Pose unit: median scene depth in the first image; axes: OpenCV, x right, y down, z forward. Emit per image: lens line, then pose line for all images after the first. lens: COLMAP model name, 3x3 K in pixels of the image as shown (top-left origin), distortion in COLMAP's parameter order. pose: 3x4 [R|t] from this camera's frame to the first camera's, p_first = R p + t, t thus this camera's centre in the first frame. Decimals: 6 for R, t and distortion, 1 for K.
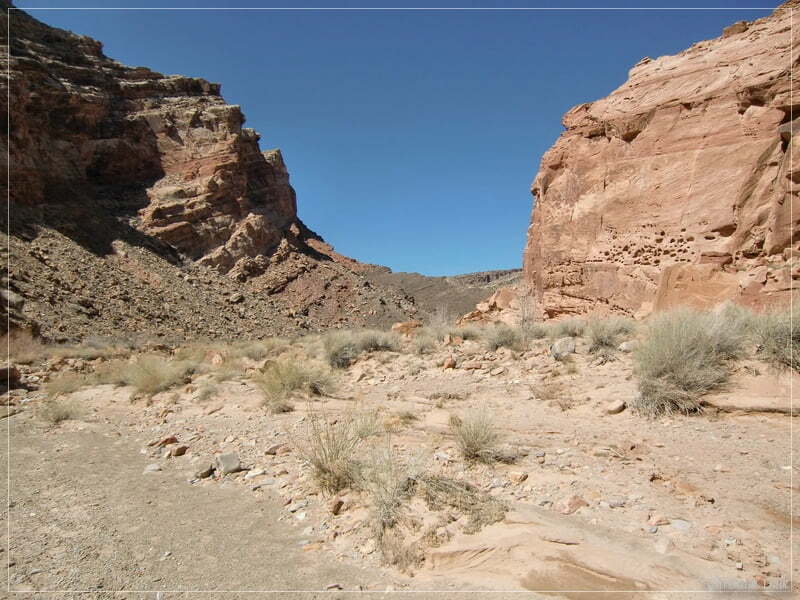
lens RADIAL K [[561.3, 0, 393.5], [0, 561.3, 294.3], [0, 0, 1]] dist [-0.031331, 0.031475]
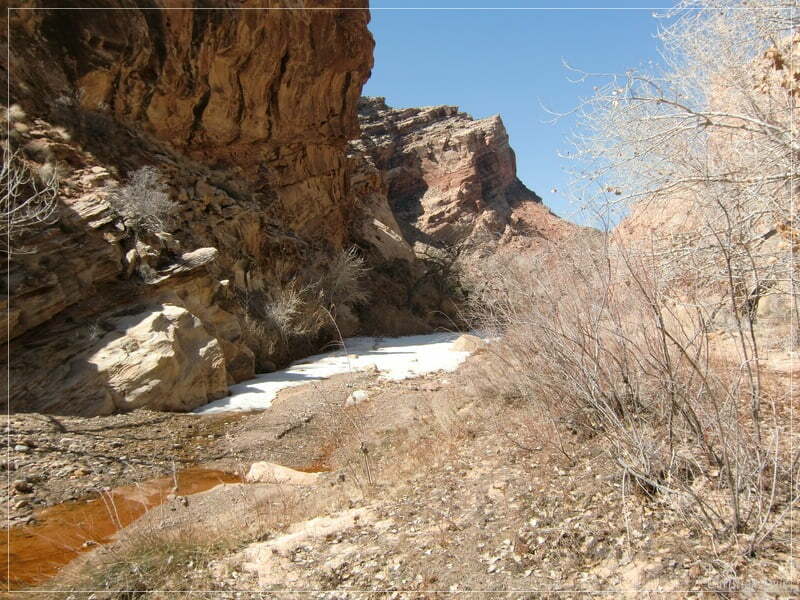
lens RADIAL K [[673.7, 0, 404.6], [0, 673.7, 294.8], [0, 0, 1]] dist [-0.091482, -0.000391]
pose [[0.943914, 0.009462, -0.330056, 0.130346], [0.015532, 0.997210, 0.073009, -0.060979], [0.329826, -0.074041, 0.941134, -0.757238]]
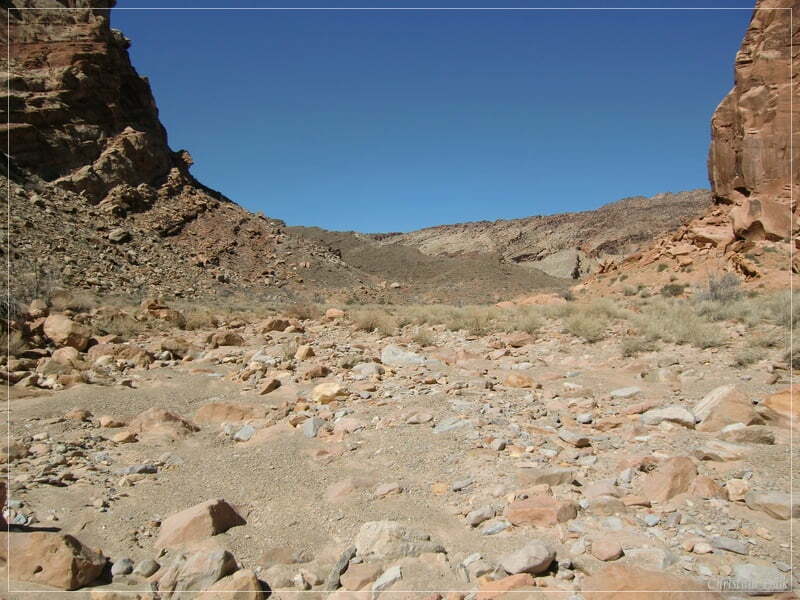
lens RADIAL K [[561.3, 0, 404.2], [0, 561.3, 296.4], [0, 0, 1]] dist [-0.031331, 0.031475]
pose [[0.970750, 0.006689, 0.240000, -0.082981], [-0.023436, 0.997478, 0.066993, 0.019680], [-0.238947, -0.070658, 0.968458, 0.205523]]
